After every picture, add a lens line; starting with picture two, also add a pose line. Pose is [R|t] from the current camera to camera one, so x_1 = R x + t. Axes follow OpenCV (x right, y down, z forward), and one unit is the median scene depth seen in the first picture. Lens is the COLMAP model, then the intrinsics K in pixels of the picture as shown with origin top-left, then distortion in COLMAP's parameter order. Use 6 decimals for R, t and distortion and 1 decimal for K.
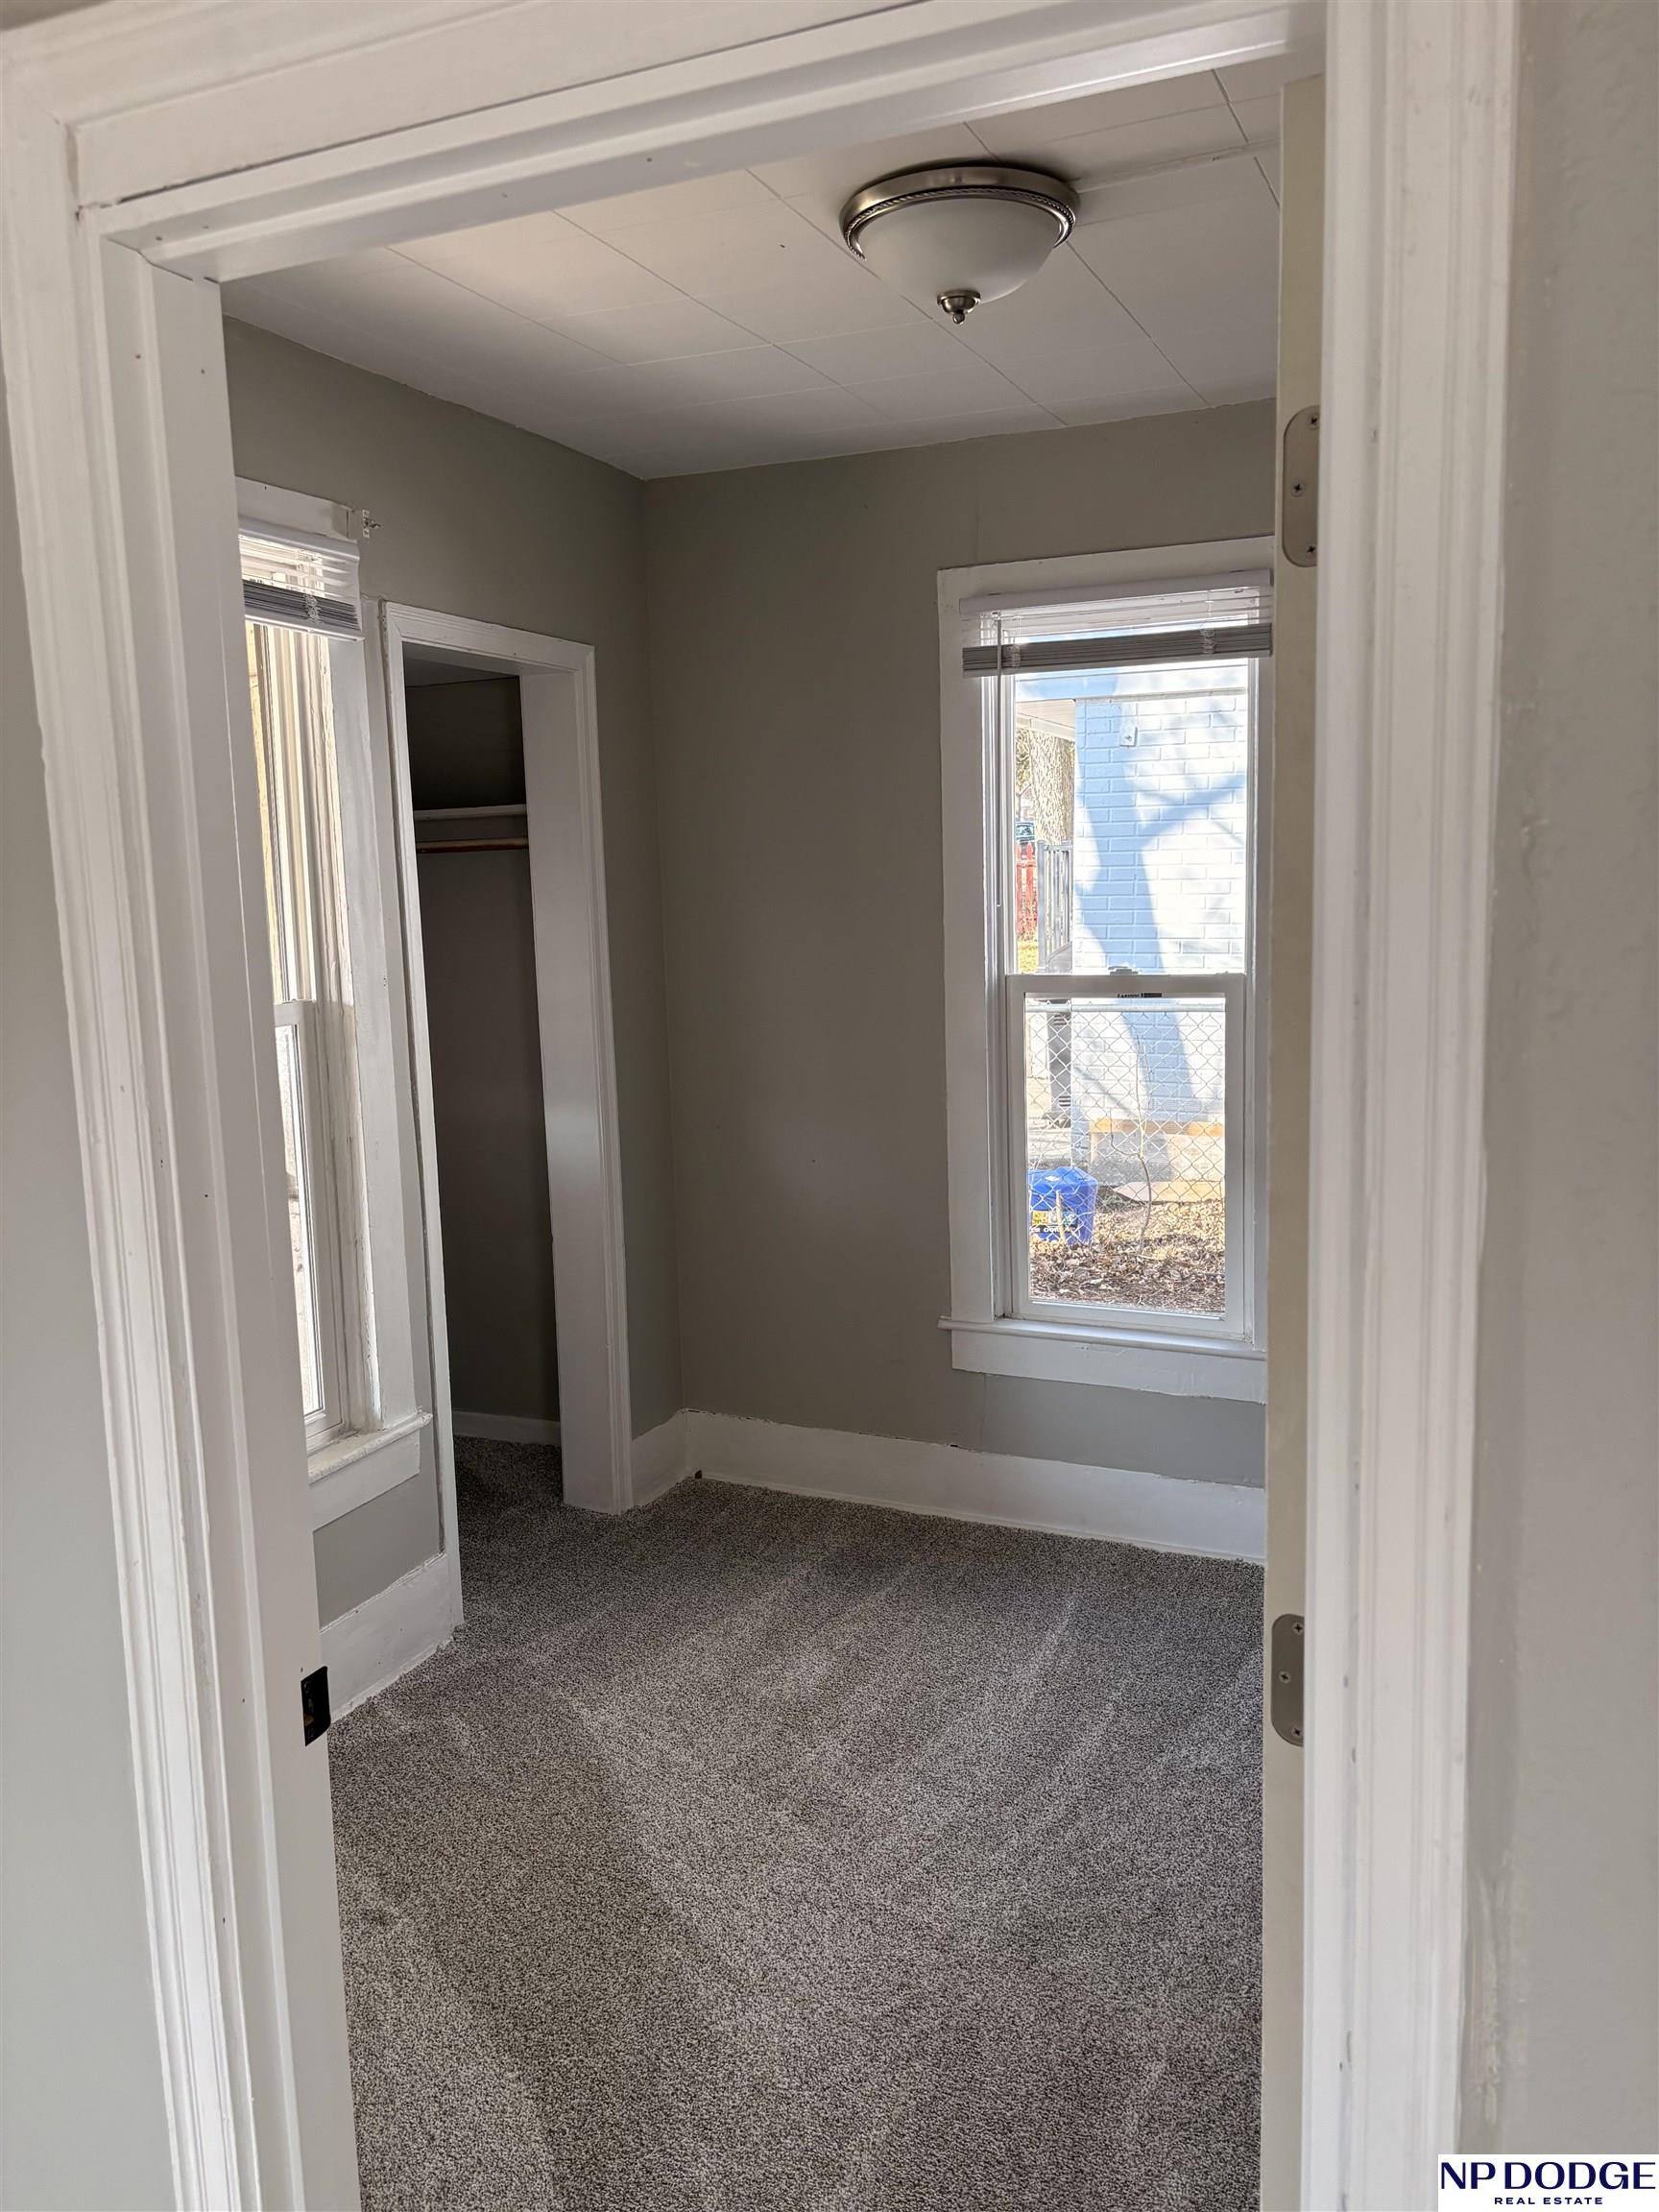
lens RADIAL K [[1650.3, 0, 829.5], [0, 1650.3, 1100.3], [0, 0, 1]] dist [0.048969, -0.057494]
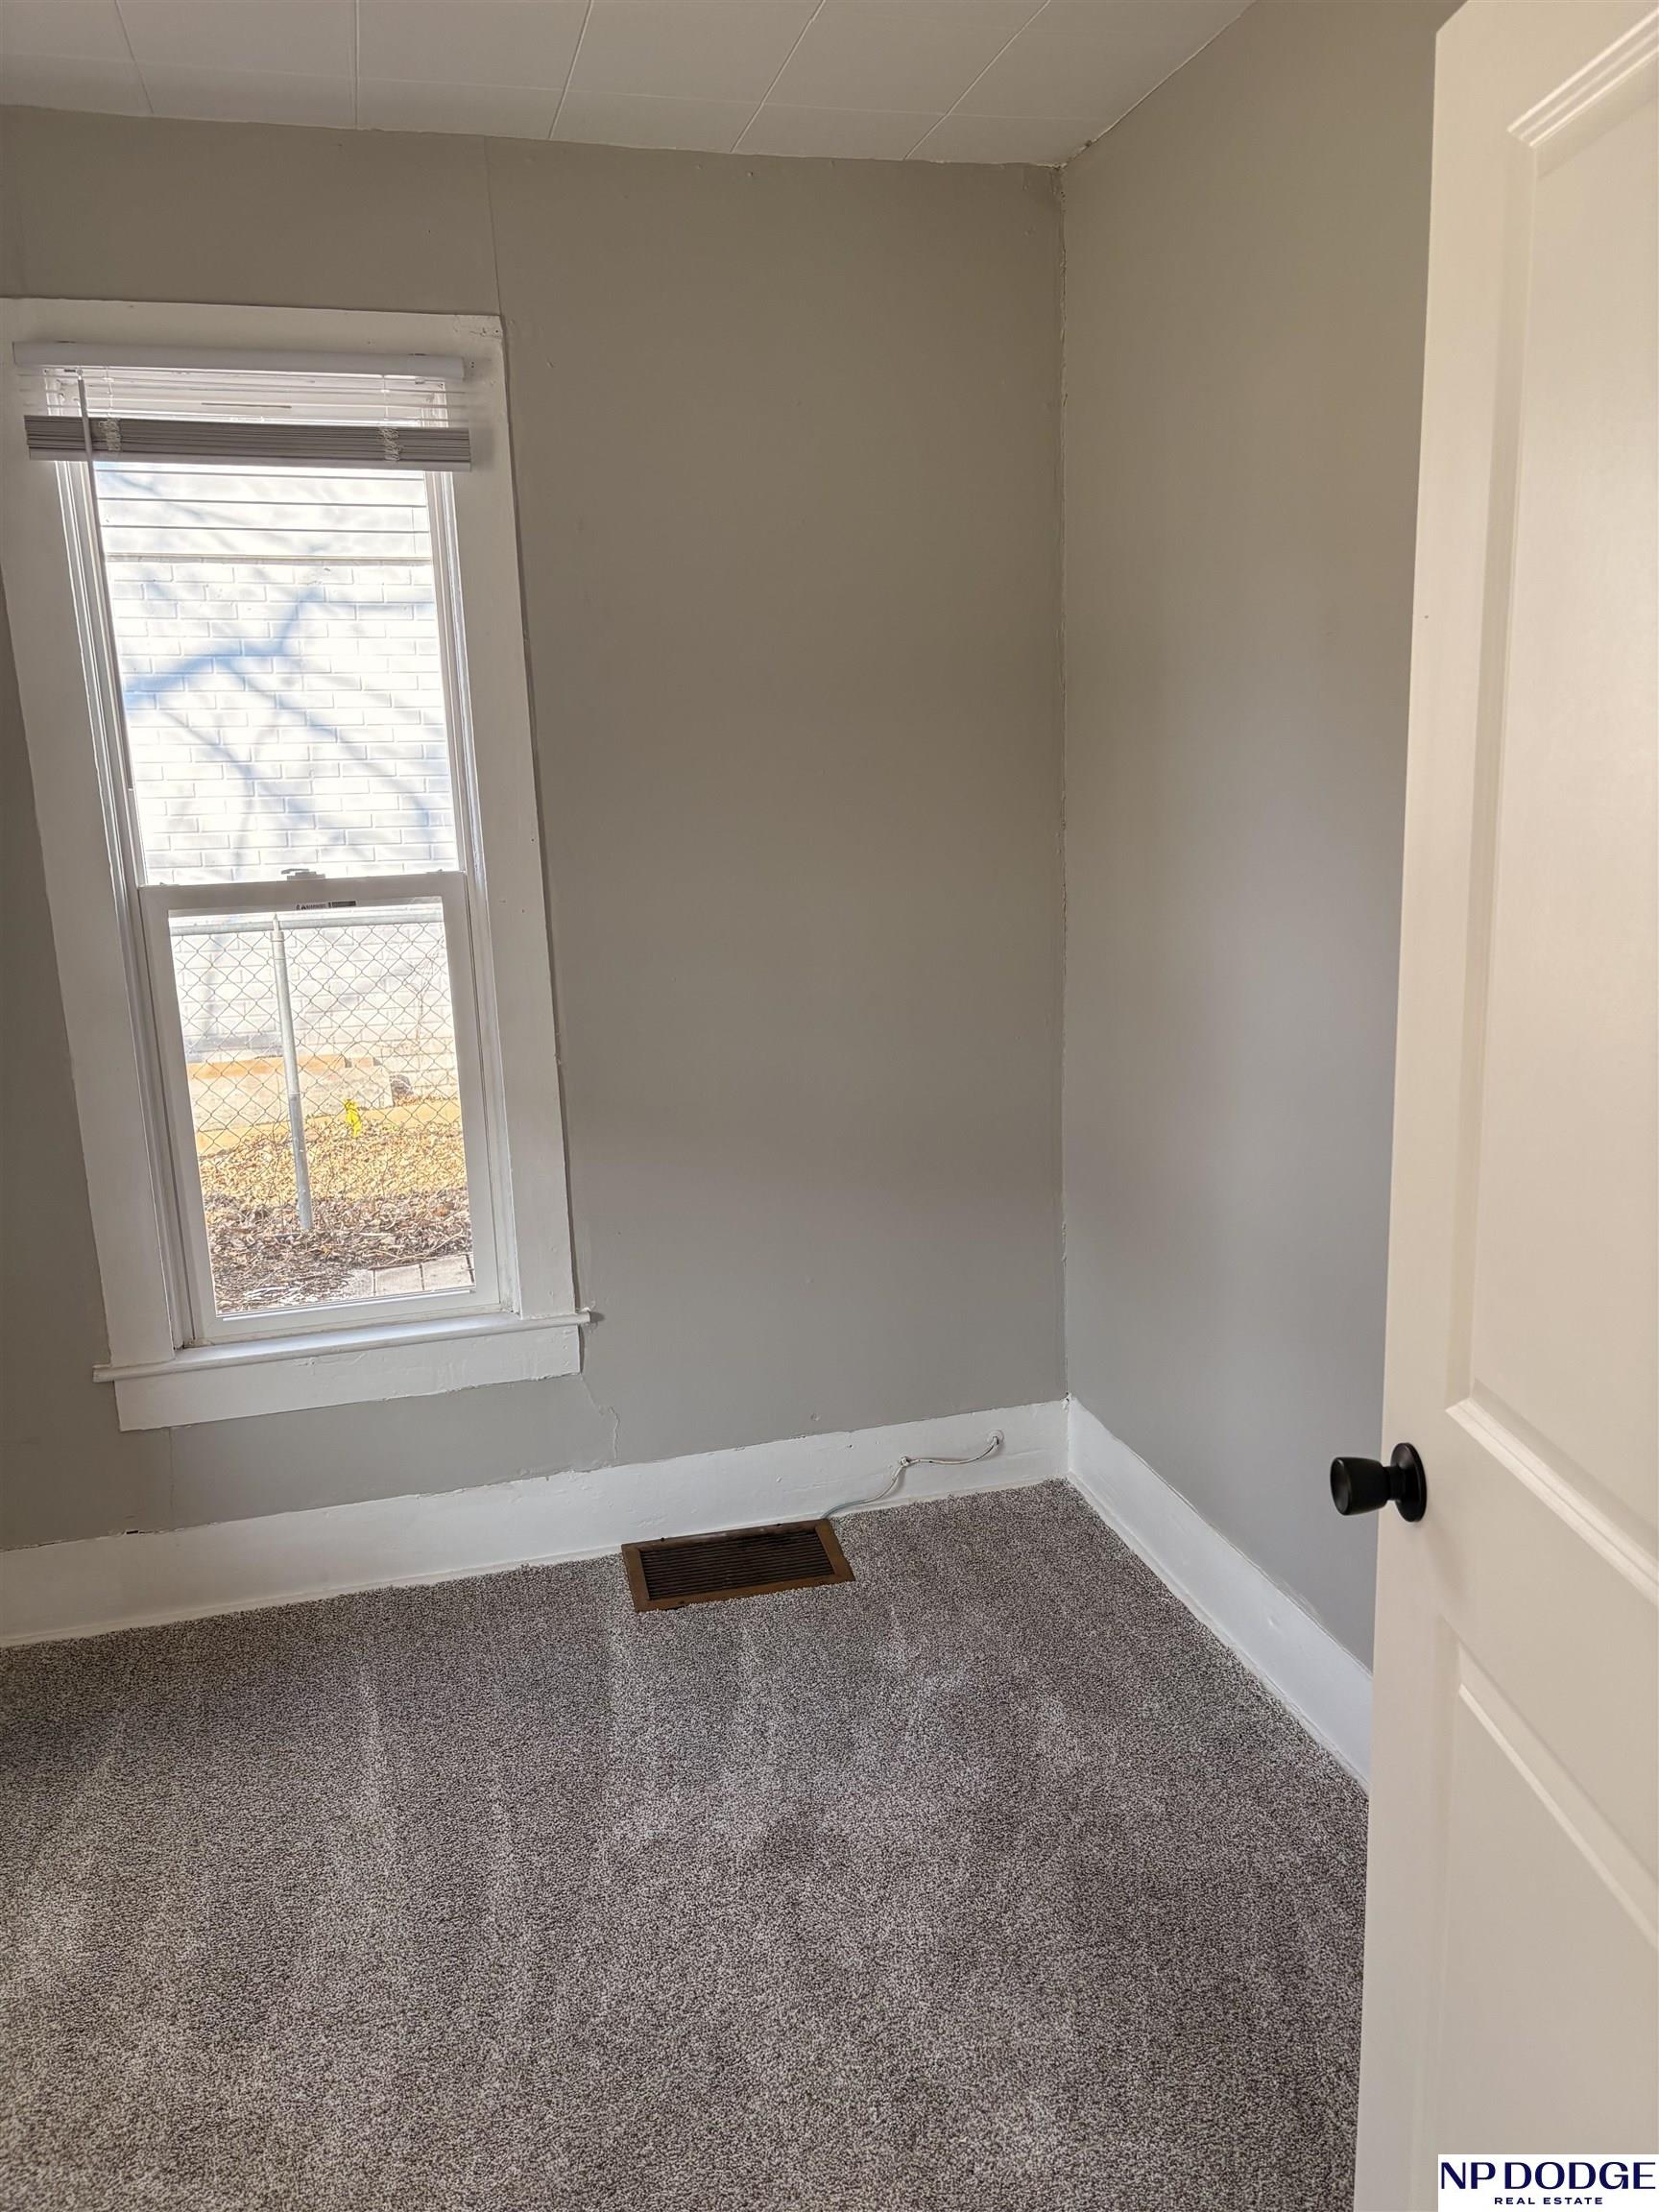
lens RADIAL K [[1650.3, 0, 842.9], [0, 1650.3, 1111.2], [0, 0, 1]] dist [0.048969, -0.057494]
pose [[0.772984, -0.132978, 0.620332, -0.124614], [0.099104, 0.991092, 0.088965, -0.013342], [-0.626637, -0.007291, 0.779277, 0.240281]]
